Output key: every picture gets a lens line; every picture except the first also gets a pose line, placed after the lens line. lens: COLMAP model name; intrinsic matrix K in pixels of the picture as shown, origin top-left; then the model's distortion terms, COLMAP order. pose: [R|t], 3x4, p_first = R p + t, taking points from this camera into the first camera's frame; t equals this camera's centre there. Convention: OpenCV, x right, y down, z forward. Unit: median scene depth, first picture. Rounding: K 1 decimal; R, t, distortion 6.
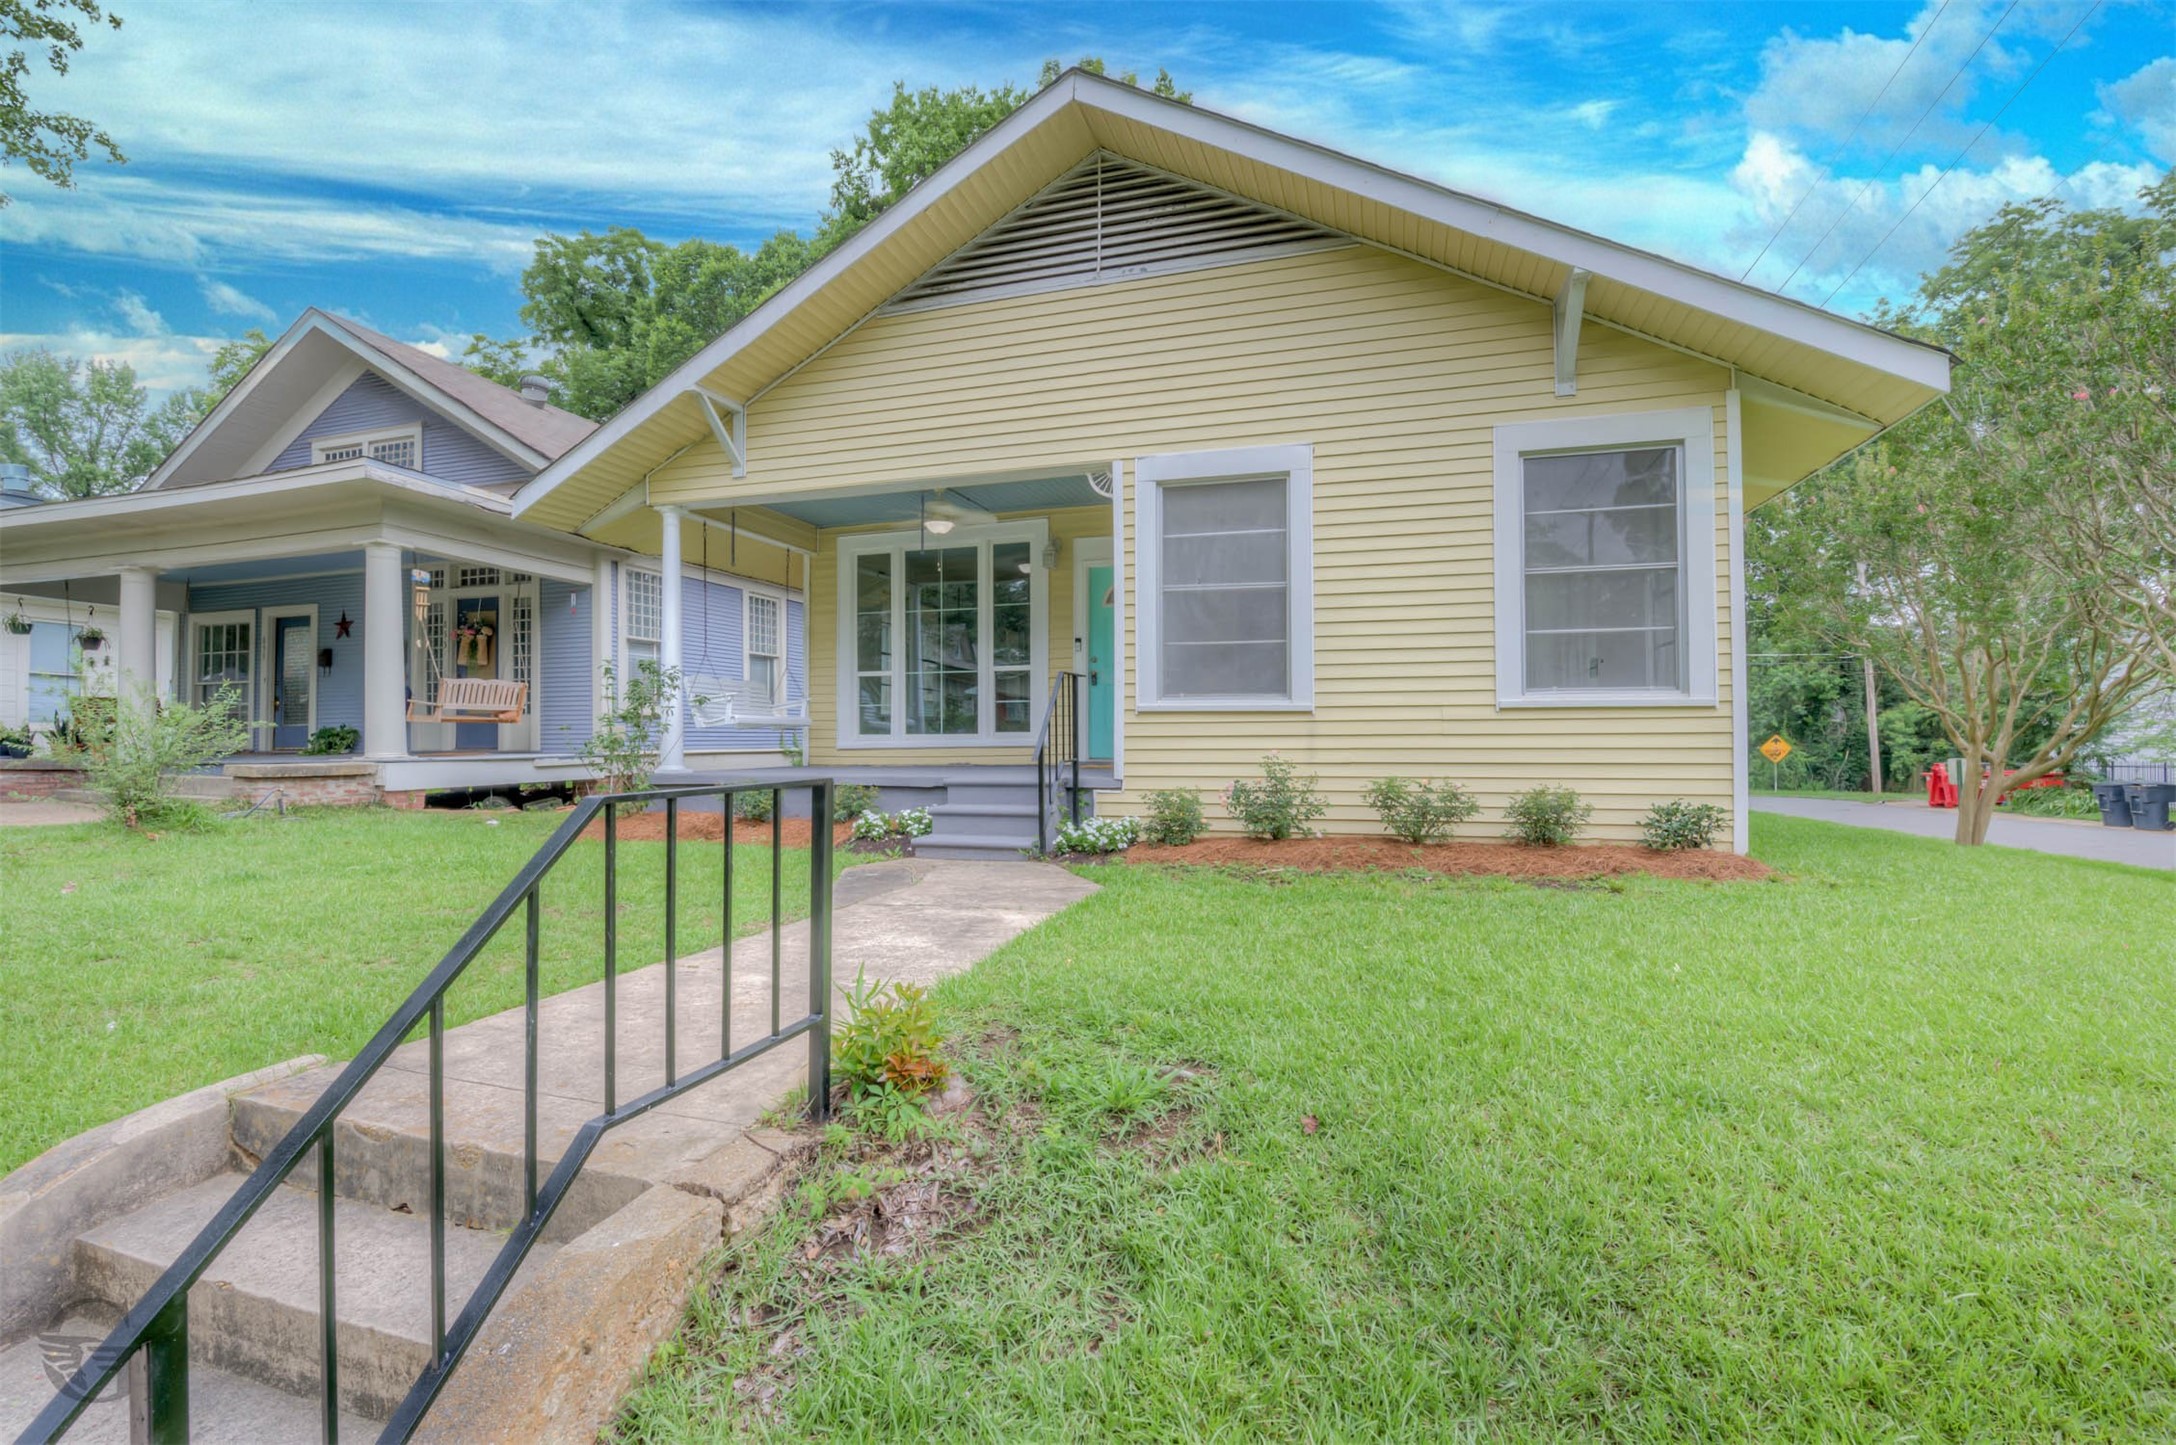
lens RADIAL K [[954.7, 0, 1088.0], [0, 954.7, 722.5], [0, 0, 1]] dist [-0.018721, -0.001089]
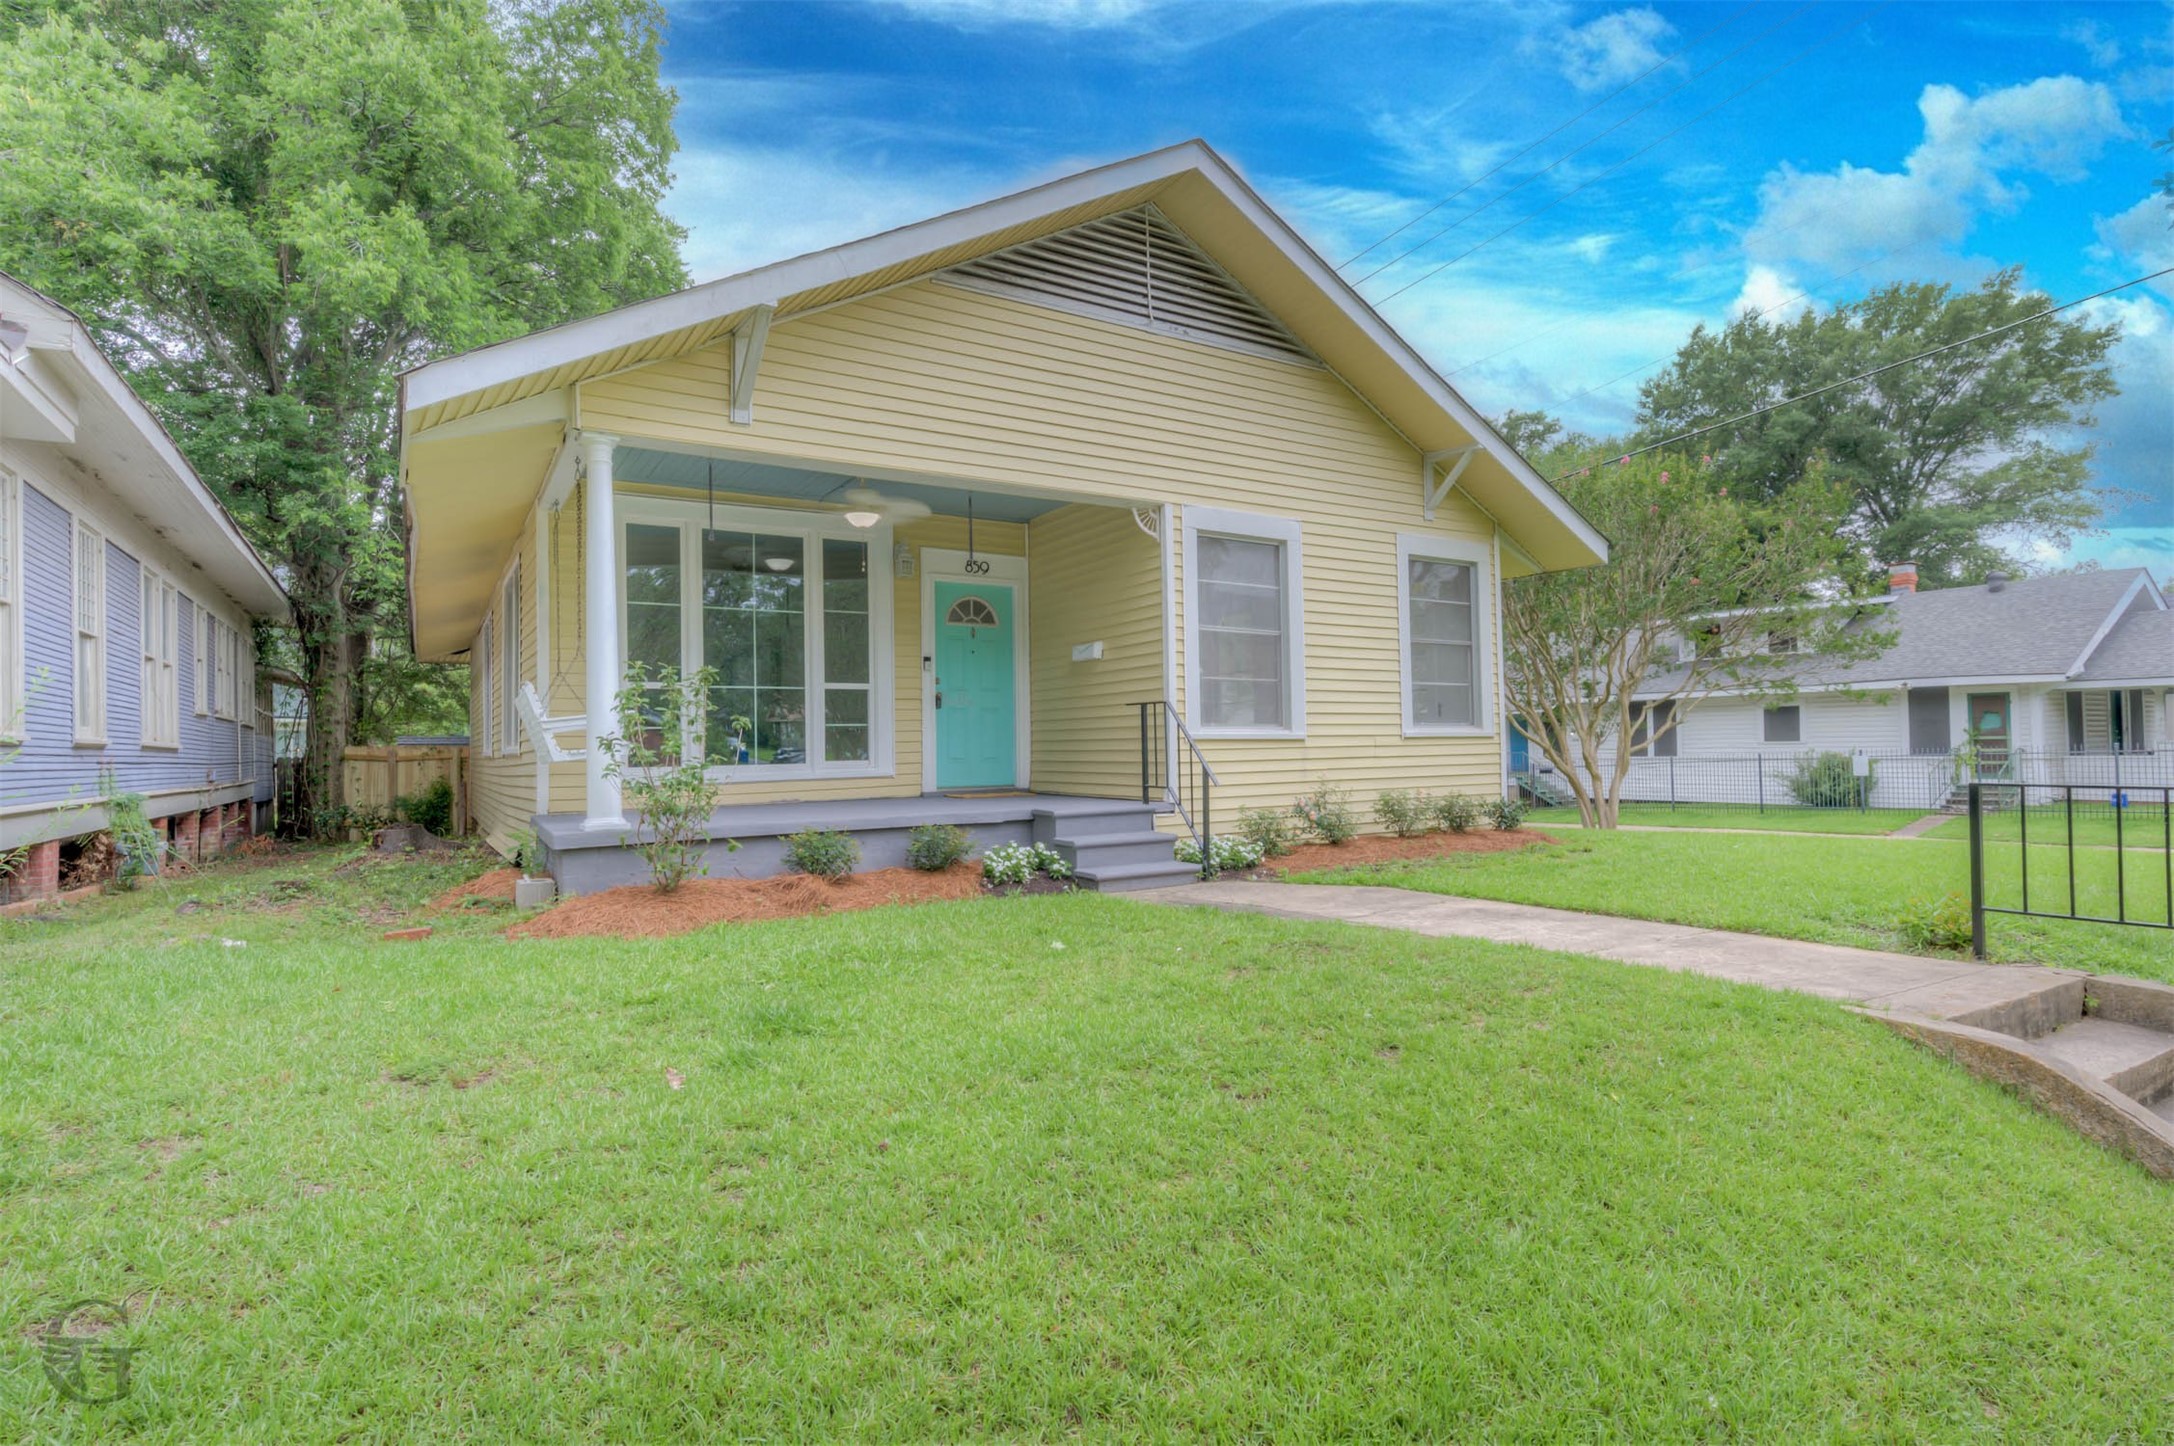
lens RADIAL K [[1088.8, 0, 1087.0], [0, 1088.8, 723.0], [0, 0, 1]] dist [-0.002322, -0.000150]
pose [[0.656593, 0.010561, 0.754171, -0.940365], [0.002790, 0.999861, -0.016431, -0.010093], [-0.754240, 0.012893, 0.656472, 0.272486]]
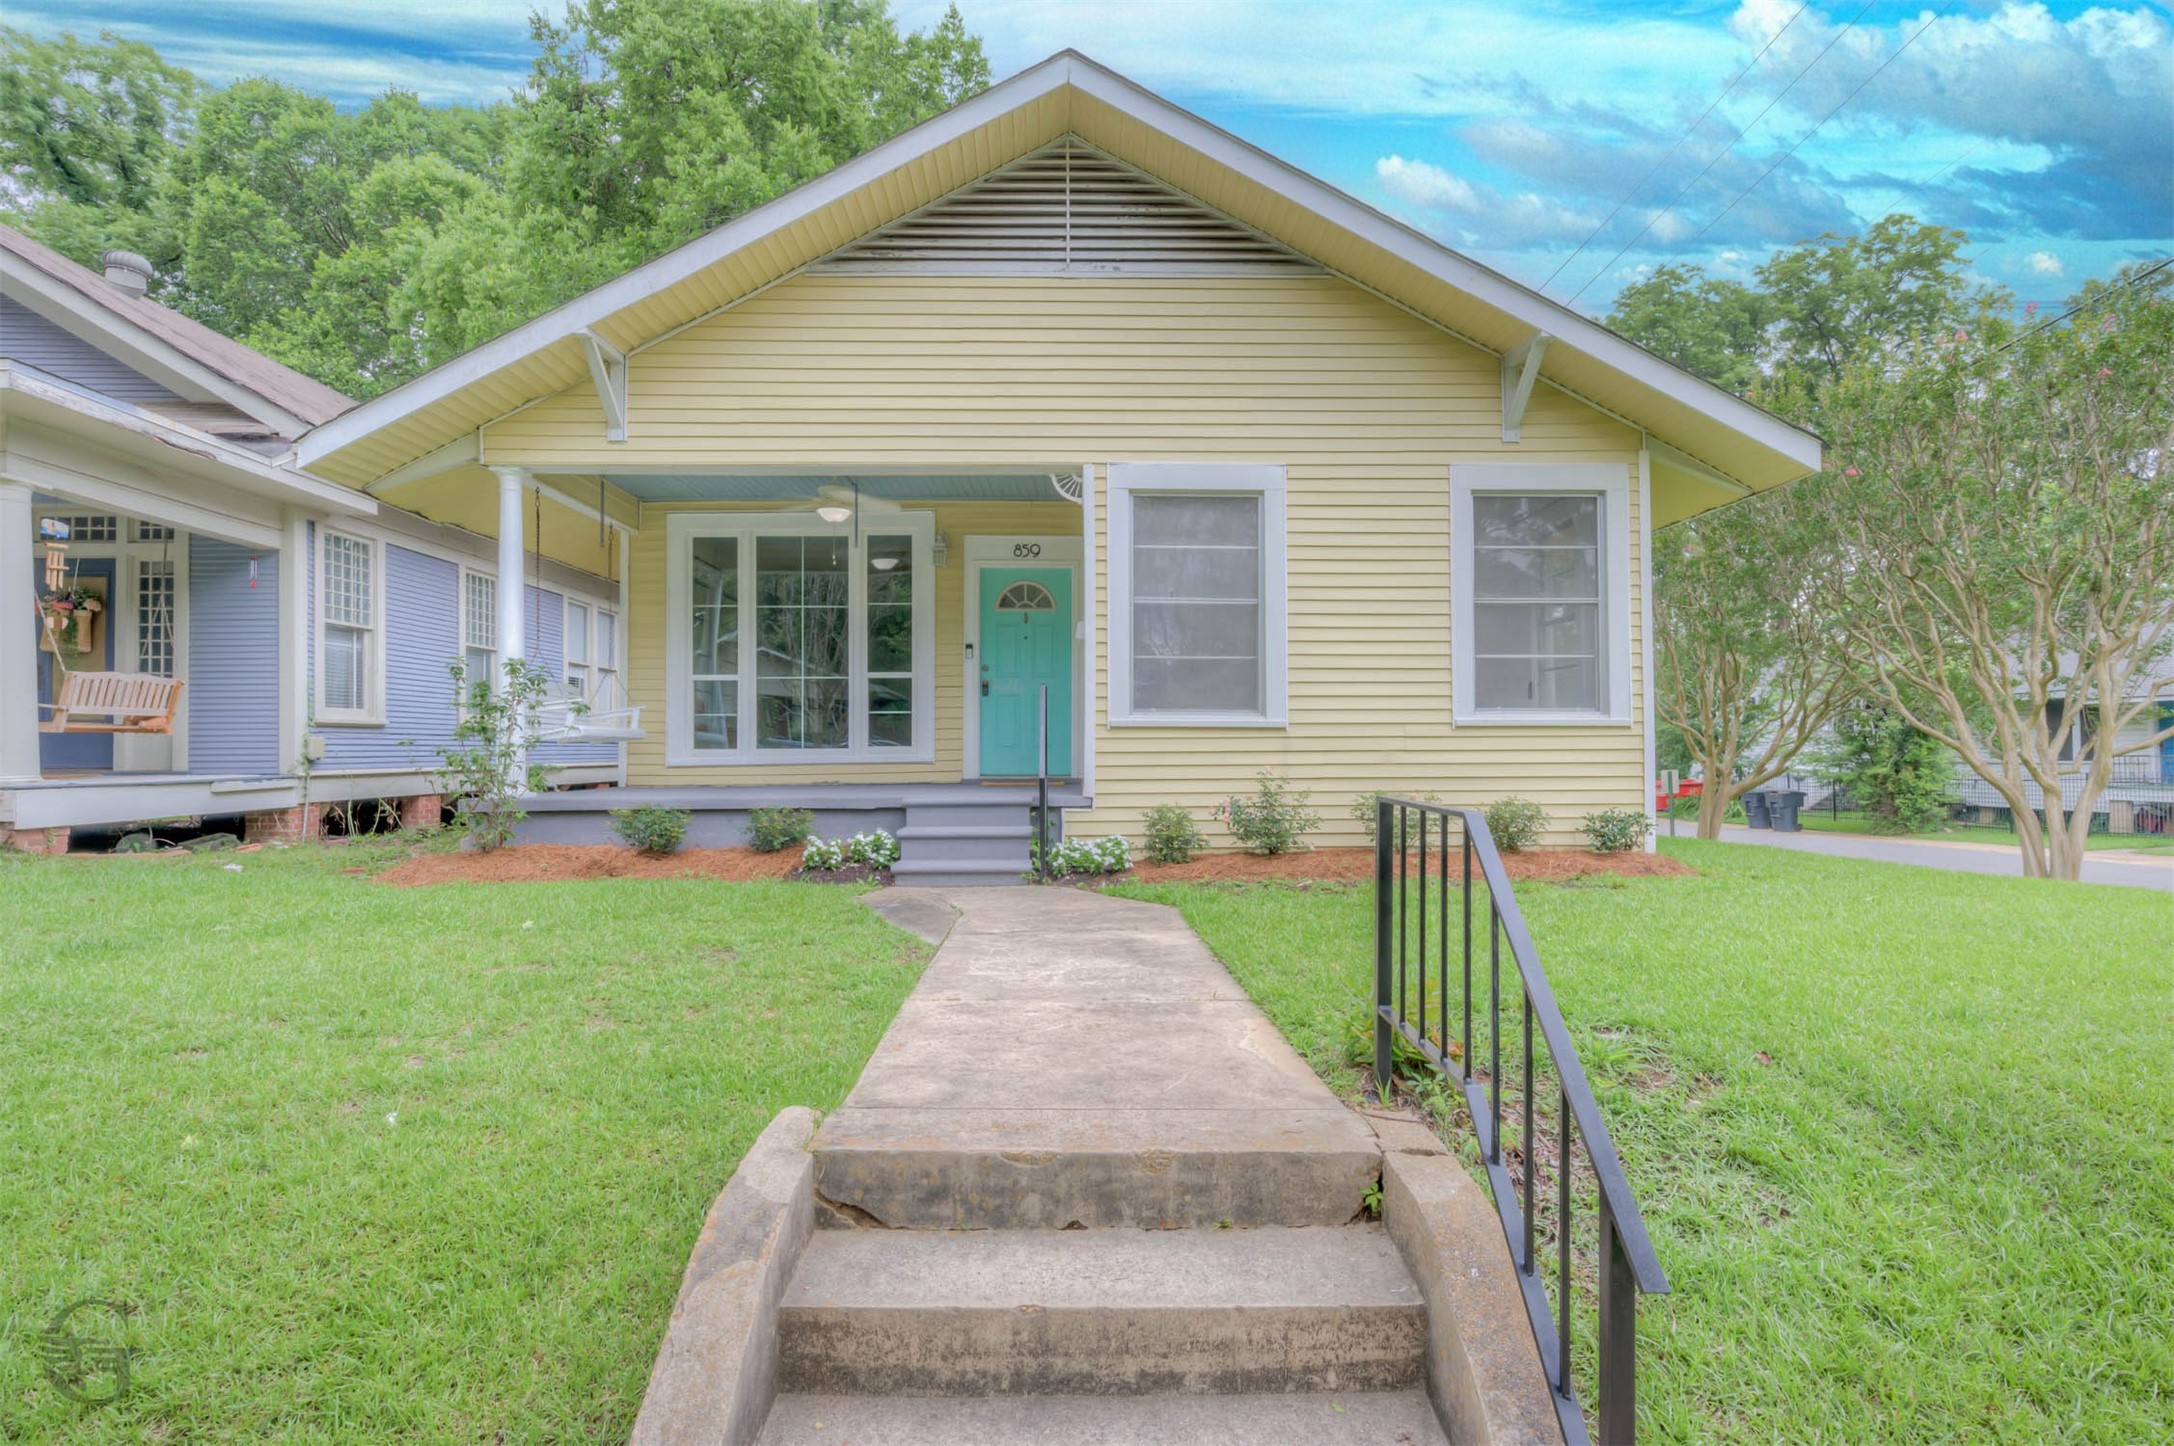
lens RADIAL K [[1087.8, 0, 1087.0], [0, 1087.8, 723.0], [0, 0, 1]] dist [0.000284, -0.001328]
pose [[0.949843, 0.007357, 0.312642, -0.309144], [-0.004626, 0.999944, -0.009475, -0.004485], [-0.312694, 0.007553, 0.949824, -0.035694]]
